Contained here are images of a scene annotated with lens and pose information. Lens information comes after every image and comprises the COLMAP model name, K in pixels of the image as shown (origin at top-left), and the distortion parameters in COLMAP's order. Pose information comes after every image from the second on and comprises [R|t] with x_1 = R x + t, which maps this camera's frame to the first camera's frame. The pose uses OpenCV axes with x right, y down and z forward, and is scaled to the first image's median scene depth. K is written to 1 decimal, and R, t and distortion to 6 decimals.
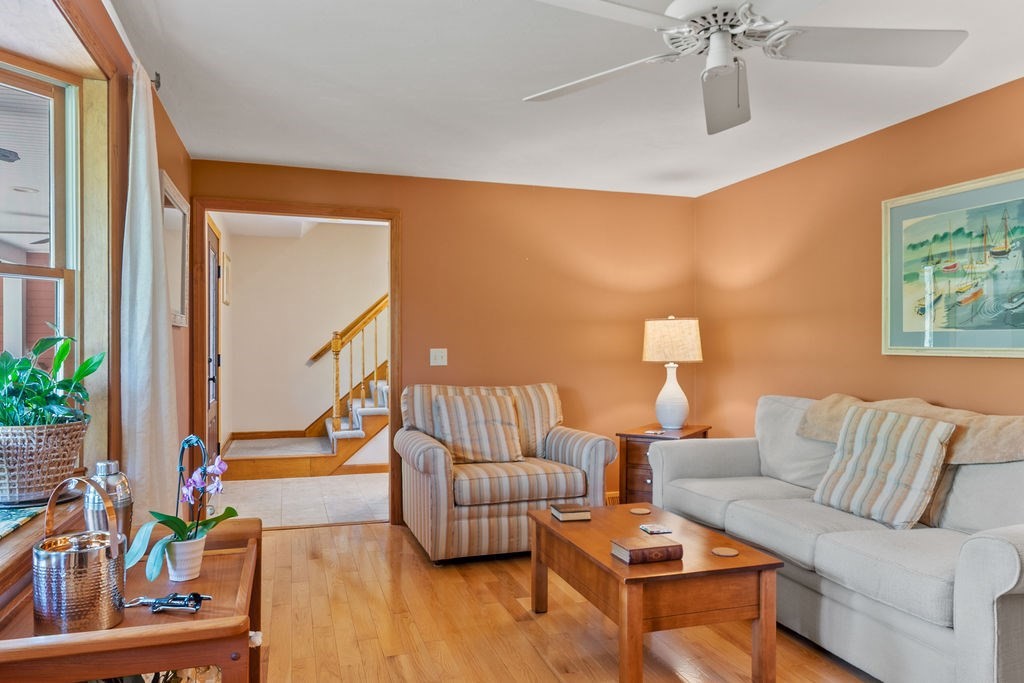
lens RADIAL K [[693.6, 0, 514.0], [0, 693.6, 348.2], [0, 0, 1]] dist [-0.000804, 0.005098]
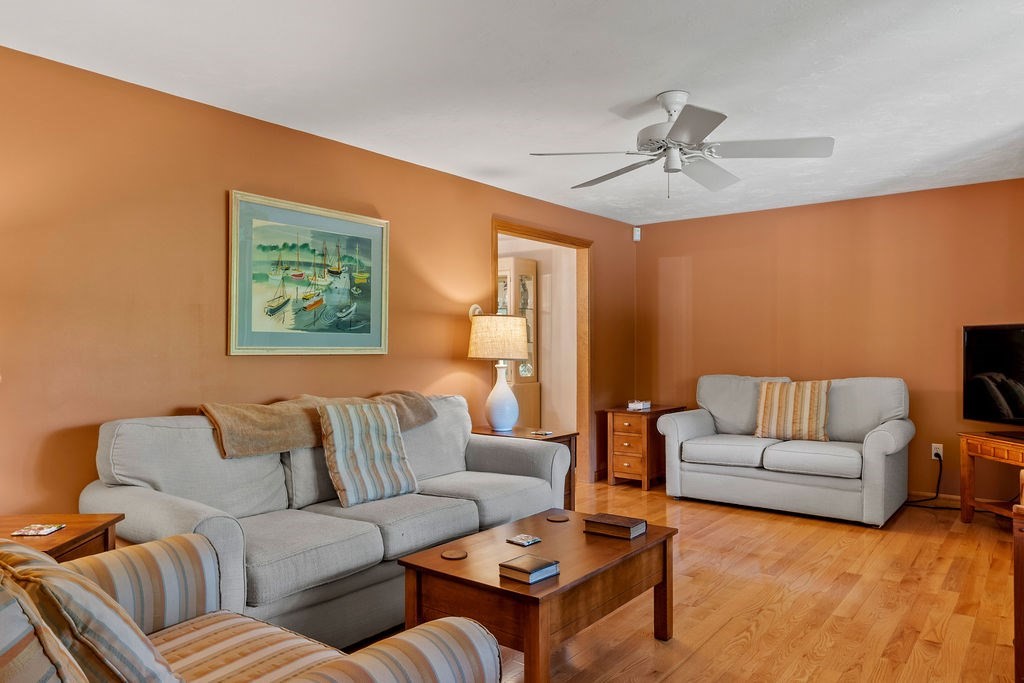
lens RADIAL K [[693.6, 0, 513.3], [0, 693.6, 344.0], [0, 0, 1]] dist [-0.000804, 0.005098]
pose [[-0.562185, 0.006662, 0.826985, -0.506293], [0.007862, 0.999965, -0.002711, 0.000022], [-0.826974, 0.004978, -0.562217, 1.369761]]
